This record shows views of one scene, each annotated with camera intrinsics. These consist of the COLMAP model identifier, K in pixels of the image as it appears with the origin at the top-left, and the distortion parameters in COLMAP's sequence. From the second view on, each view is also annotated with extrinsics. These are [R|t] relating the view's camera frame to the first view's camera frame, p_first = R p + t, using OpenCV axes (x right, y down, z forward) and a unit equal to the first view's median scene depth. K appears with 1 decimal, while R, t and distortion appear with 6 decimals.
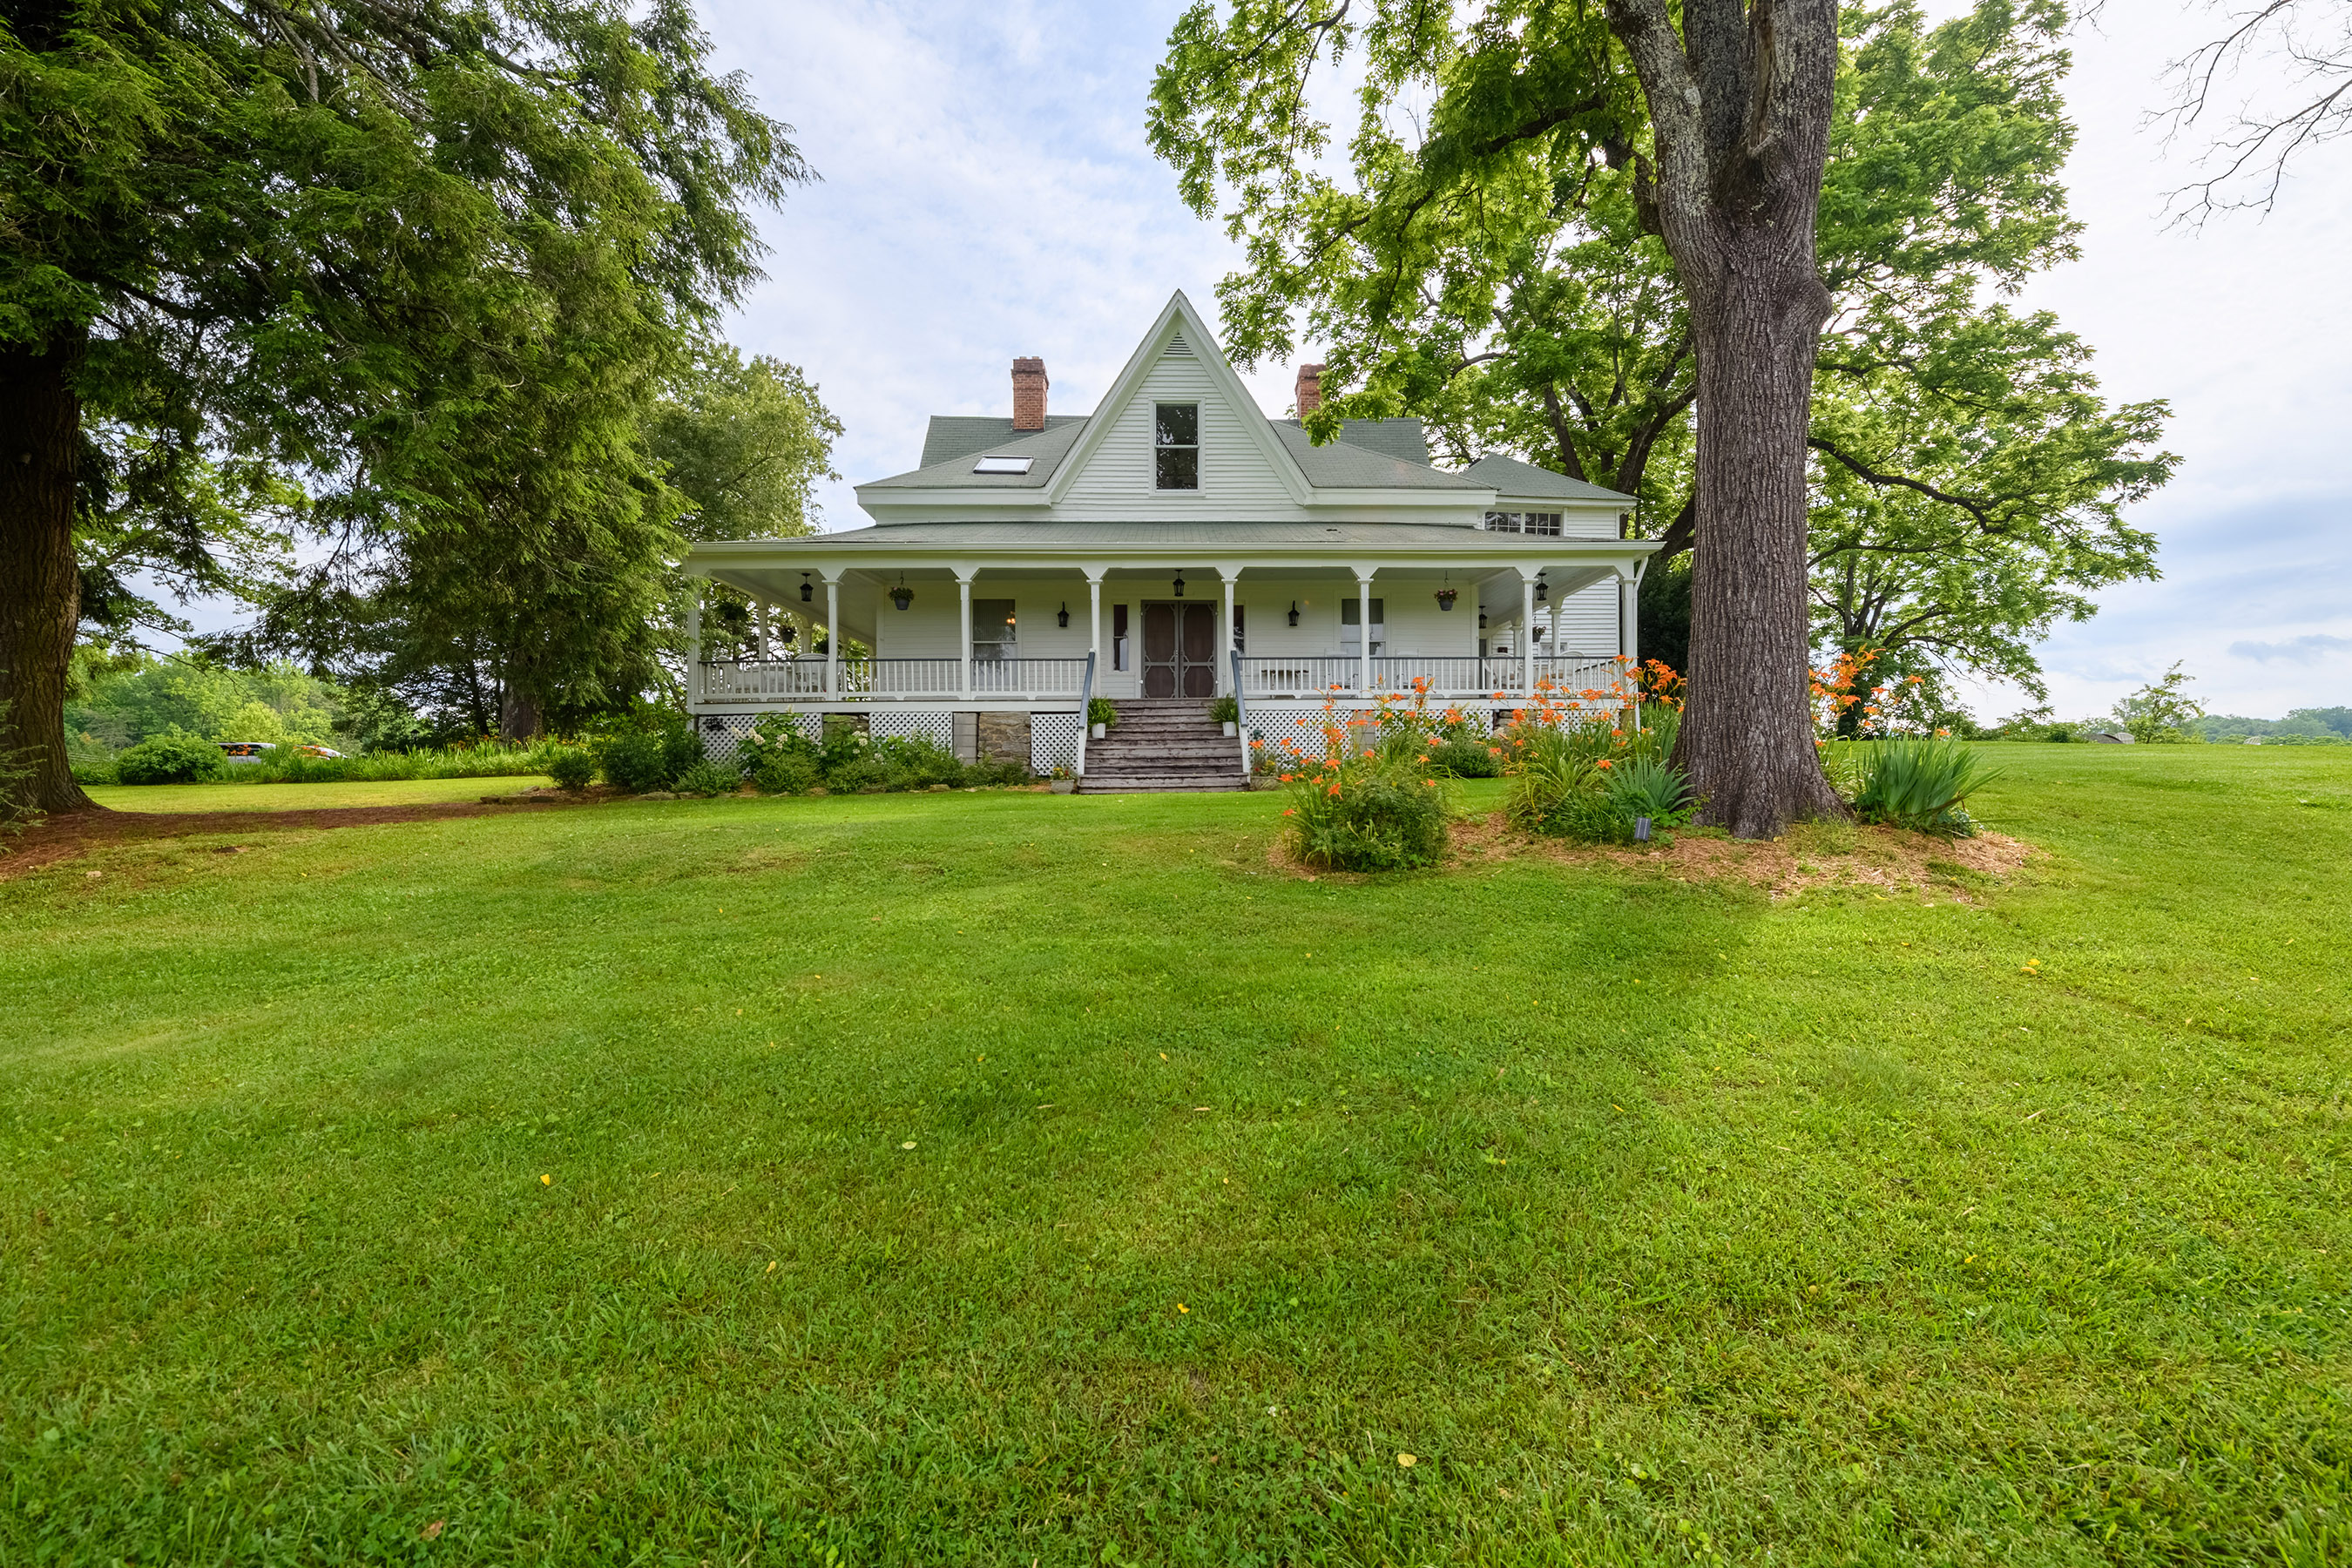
lens RADIAL K [[938.6, 0, 1174.4], [0, 938.6, 782.3], [0, 0, 1]] dist [-0.001212, -0.000028]
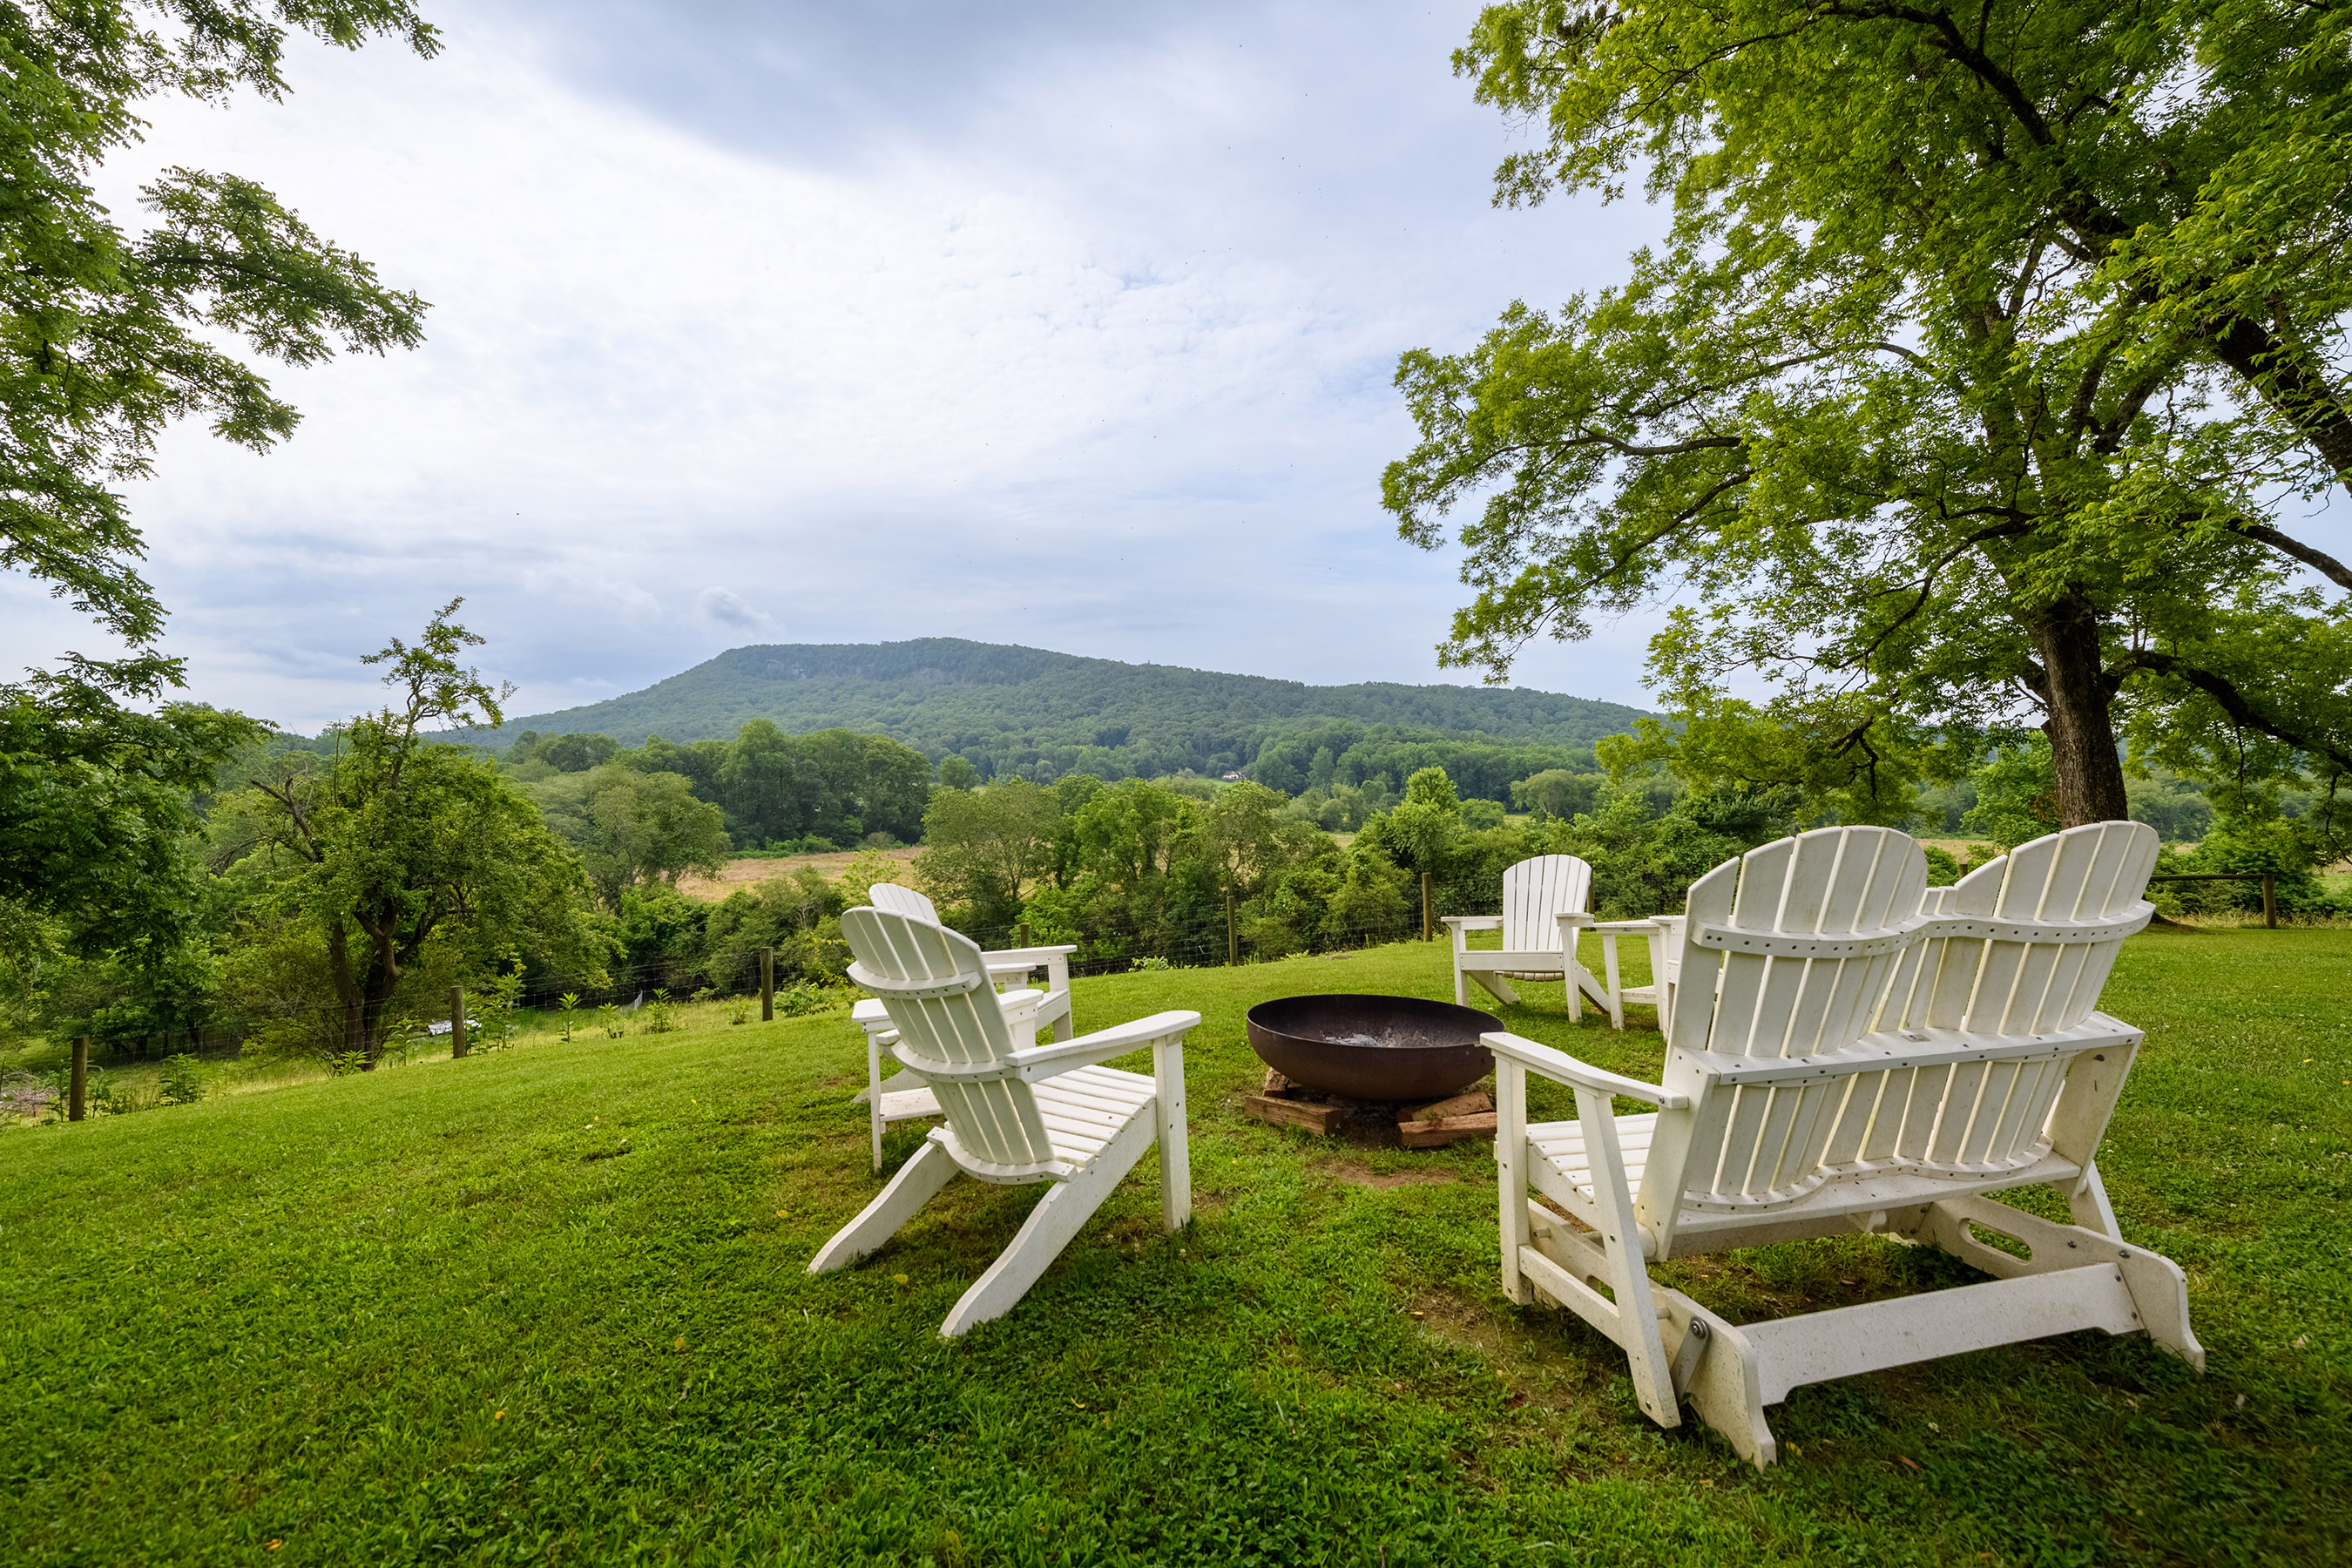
lens RADIAL K [[938.6, 0, 1177.5], [0, 938.6, 781.2], [0, 0, 1]] dist [-0.001212, -0.000028]
pose [[-0.045618, 0.005267, 0.998945, 0.597930], [-0.007143, 0.999959, -0.005598, -0.040418], [-0.998933, -0.007391, -0.045578, 0.667776]]
